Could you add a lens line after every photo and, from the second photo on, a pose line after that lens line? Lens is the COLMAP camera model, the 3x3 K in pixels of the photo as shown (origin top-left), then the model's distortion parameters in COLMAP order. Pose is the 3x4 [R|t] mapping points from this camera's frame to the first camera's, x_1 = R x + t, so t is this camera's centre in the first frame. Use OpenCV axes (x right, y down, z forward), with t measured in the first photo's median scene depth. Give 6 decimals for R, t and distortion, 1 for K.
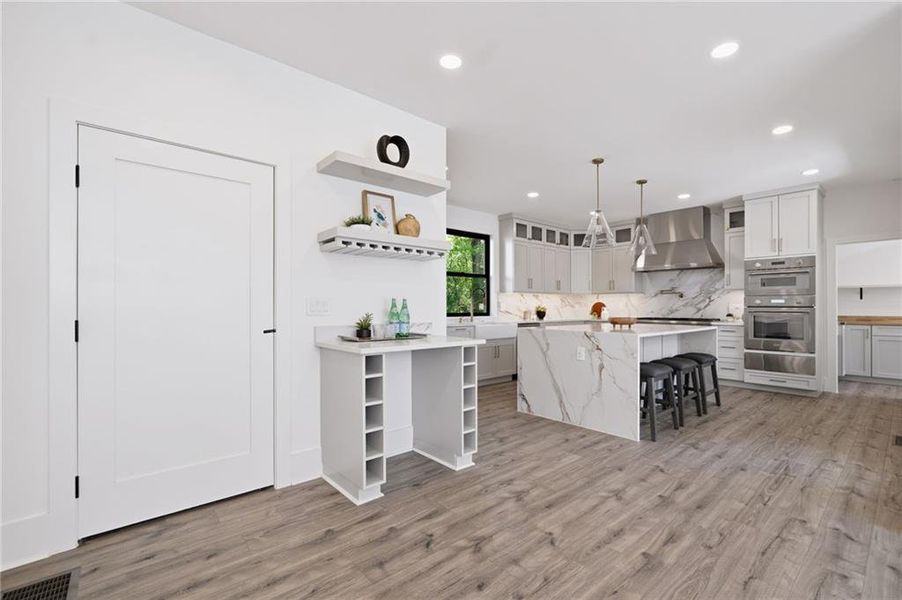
lens RADIAL K [[392.8, 0, 454.1], [0, 392.8, 304.8], [0, 0, 1]] dist [-0.009735, 0.000205]
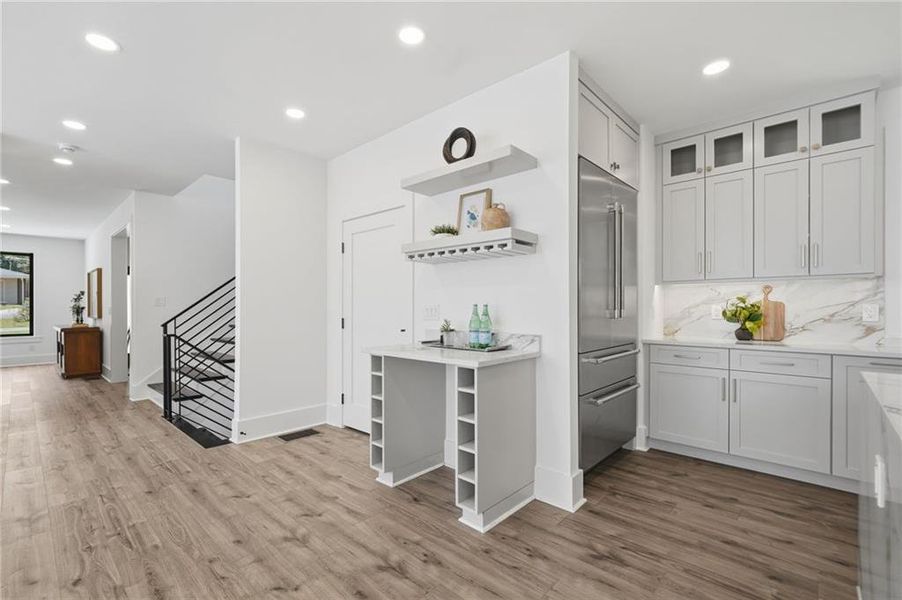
lens RADIAL K [[404.5, 0, 439.7], [0, 404.5, 306.4], [0, 0, 1]] dist [0.002190, 0.000747]
pose [[0.097846, -0.000165, -0.995202, 0.413676], [0.007064, 0.999975, 0.000529, -0.006518], [0.995177, -0.007082, 0.097844, 0.445000]]
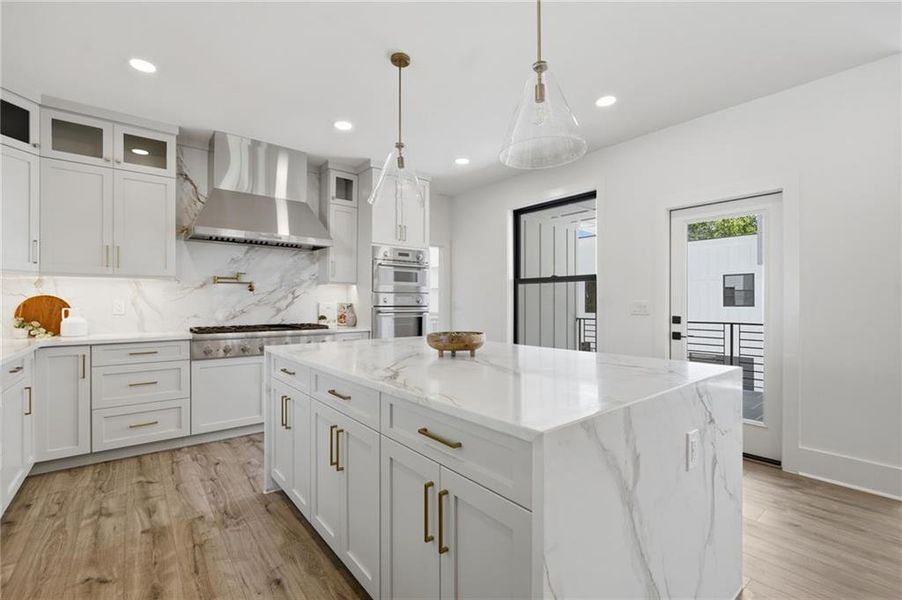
lens RADIAL K [[398.0, 0, 442.2], [0, 398.0, 304.3], [0, 0, 1]] dist [0.000081, 0.000368]
pose [[0.038383, -0.003653, 0.999256, -0.028275], [-0.005850, 0.999975, 0.003881, -0.002509], [-0.999246, -0.005995, 0.038360, 0.834060]]
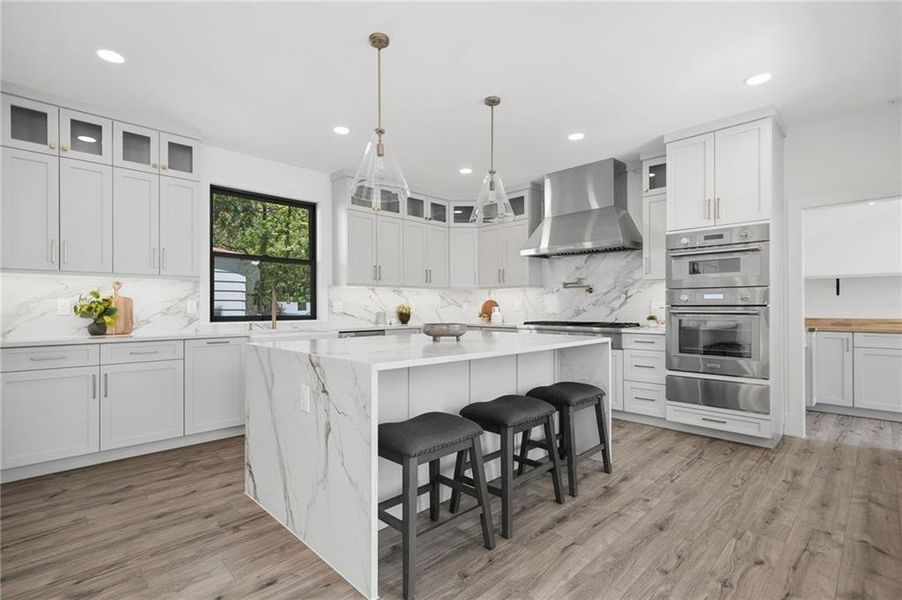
lens RADIAL K [[421.3, 0, 430.1], [0, 421.3, 305.5], [0, 0, 1]] dist [-0.000527, -0.000149]
pose [[0.998964, -0.001442, 0.045491, 0.316550], [0.001422, 0.999999, 0.000472, 0.003986], [-0.045492, -0.000407, 0.998965, 0.313747]]
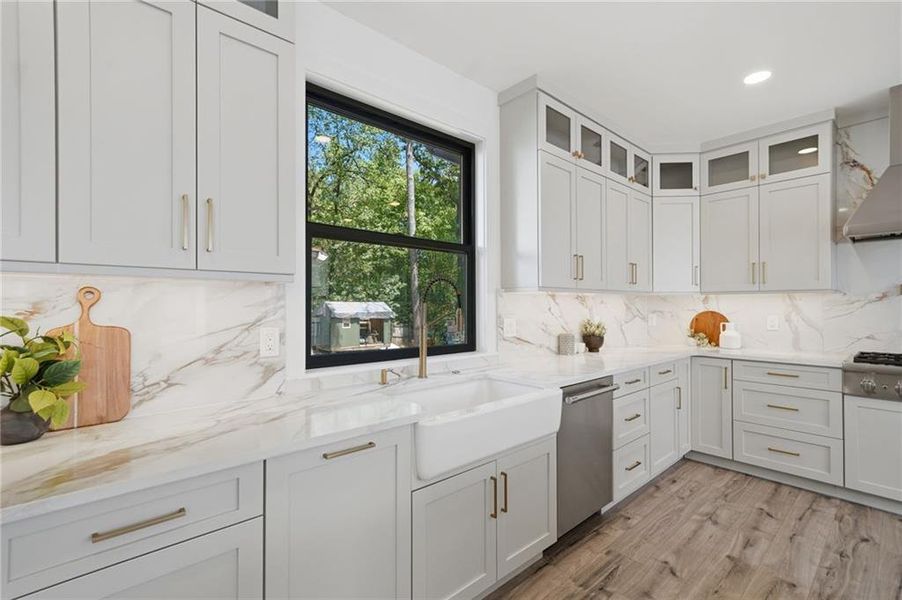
lens RADIAL K [[398.0, 0, 442.2], [0, 398.0, 304.3], [0, 0, 1]] dist [0.000081, 0.000368]
pose [[1.000000, -0.000773, 0.000374, 0.070883], [0.000772, 0.999995, 0.002990, -0.023748], [-0.000377, -0.002990, 0.999995, 0.753017]]
